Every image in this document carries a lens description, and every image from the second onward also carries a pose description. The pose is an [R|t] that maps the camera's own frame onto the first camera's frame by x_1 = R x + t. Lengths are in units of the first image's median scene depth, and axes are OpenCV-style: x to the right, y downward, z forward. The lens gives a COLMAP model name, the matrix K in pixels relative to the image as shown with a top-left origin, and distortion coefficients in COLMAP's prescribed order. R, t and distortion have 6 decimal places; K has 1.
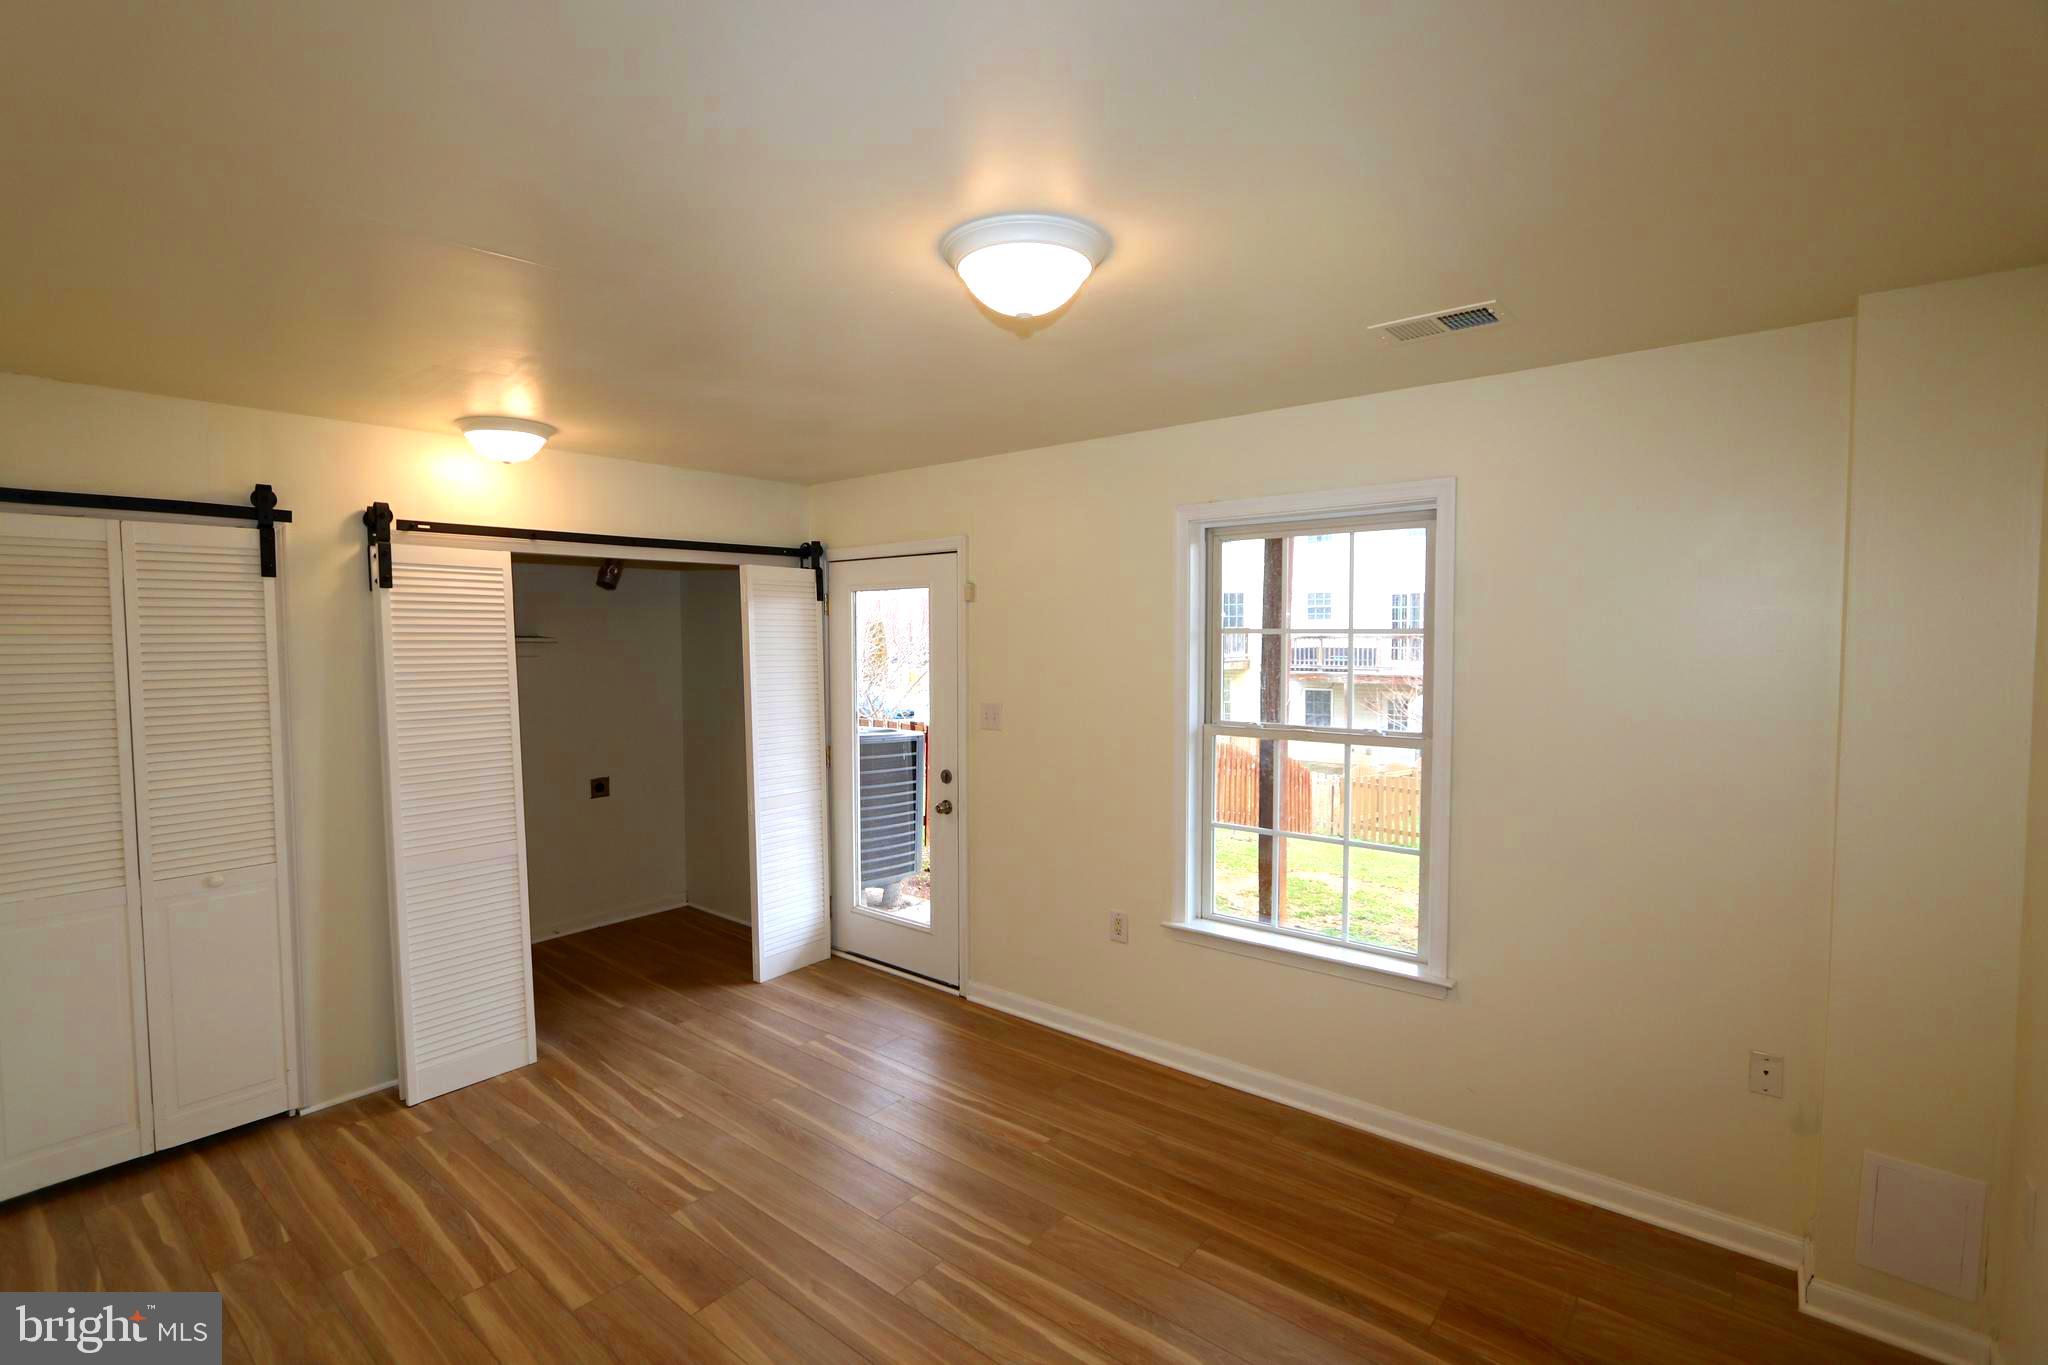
lens RADIAL K [[949.9, 0, 1024.0], [0, 949.9, 682.5], [0, 0, 1]] dist [-0.008742, 0.000681]
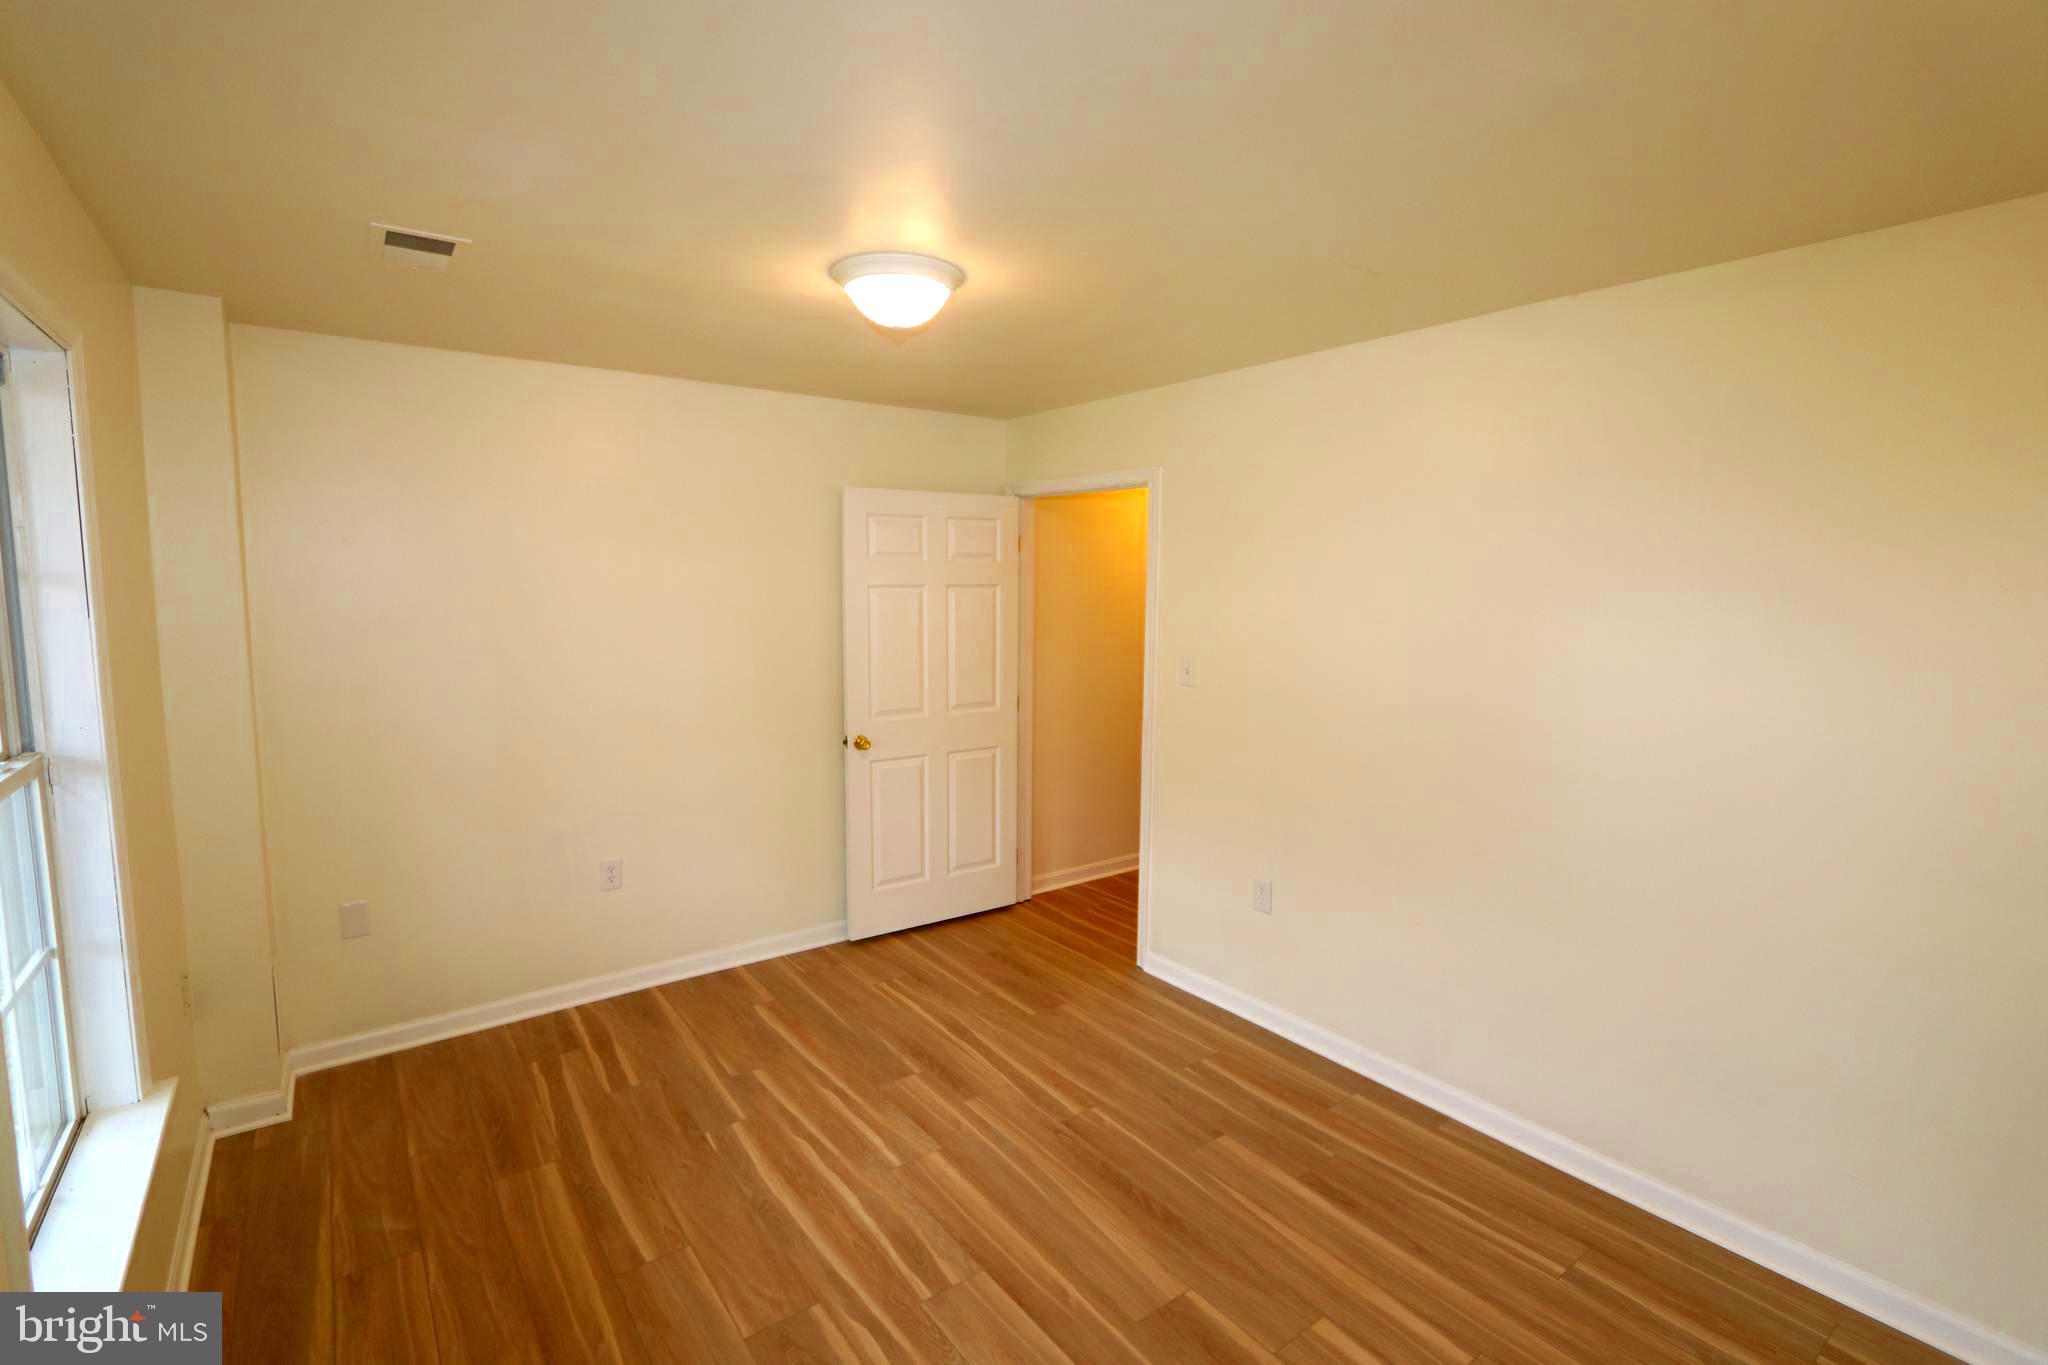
lens RADIAL K [[949.9, 0, 1024.0], [0, 949.9, 682.5], [0, 0, 1]] dist [-0.008742, 0.000681]
pose [[-0.971004, -0.026711, 0.237565, -0.387261], [0.011610, 0.987297, 0.158463, -0.089877], [-0.238780, 0.156626, -0.958359, 1.806491]]
